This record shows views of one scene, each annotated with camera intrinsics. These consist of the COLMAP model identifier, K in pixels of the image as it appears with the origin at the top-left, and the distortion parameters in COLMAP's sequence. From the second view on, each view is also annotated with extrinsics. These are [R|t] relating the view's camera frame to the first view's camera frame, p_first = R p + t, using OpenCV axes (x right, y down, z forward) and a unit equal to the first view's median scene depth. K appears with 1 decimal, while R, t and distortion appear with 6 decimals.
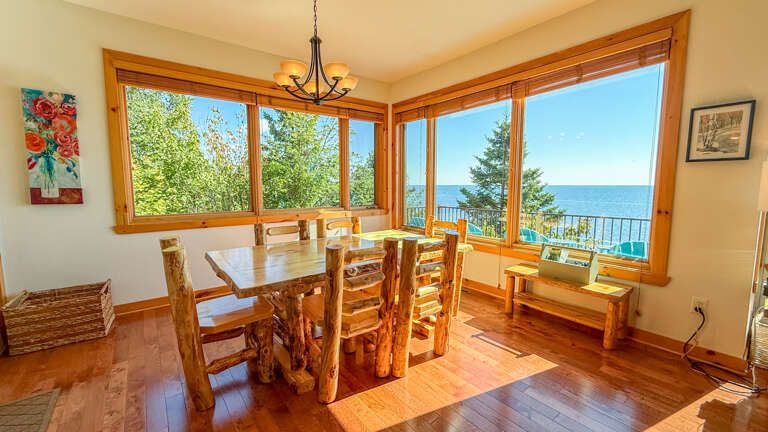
lens RADIAL K [[321.4, 0, 378.7], [0, 321.4, 217.3], [0, 0, 1]] dist [-0.001706, -0.000144]
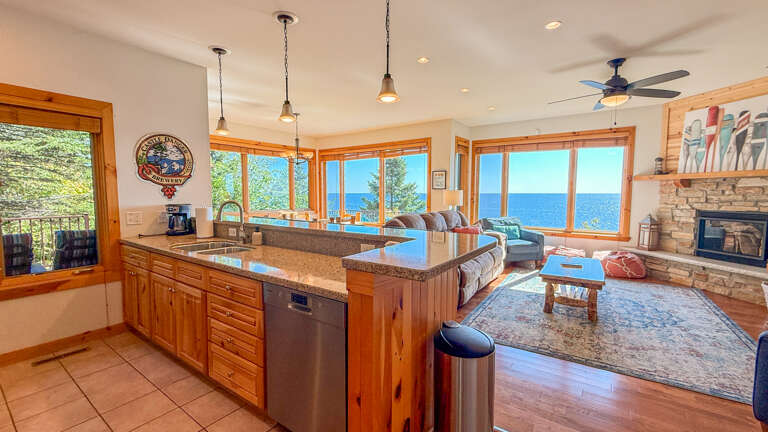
lens RADIAL K [[321.4, 0, 378.7], [0, 321.4, 217.3], [0, 0, 1]] dist [-0.001706, -0.000144]
pose [[0.957705, -0.023305, 0.286807, -0.149121], [0.030867, 0.999284, -0.021874, 0.057217], [-0.286092, 0.029802, 0.957739, -0.723197]]
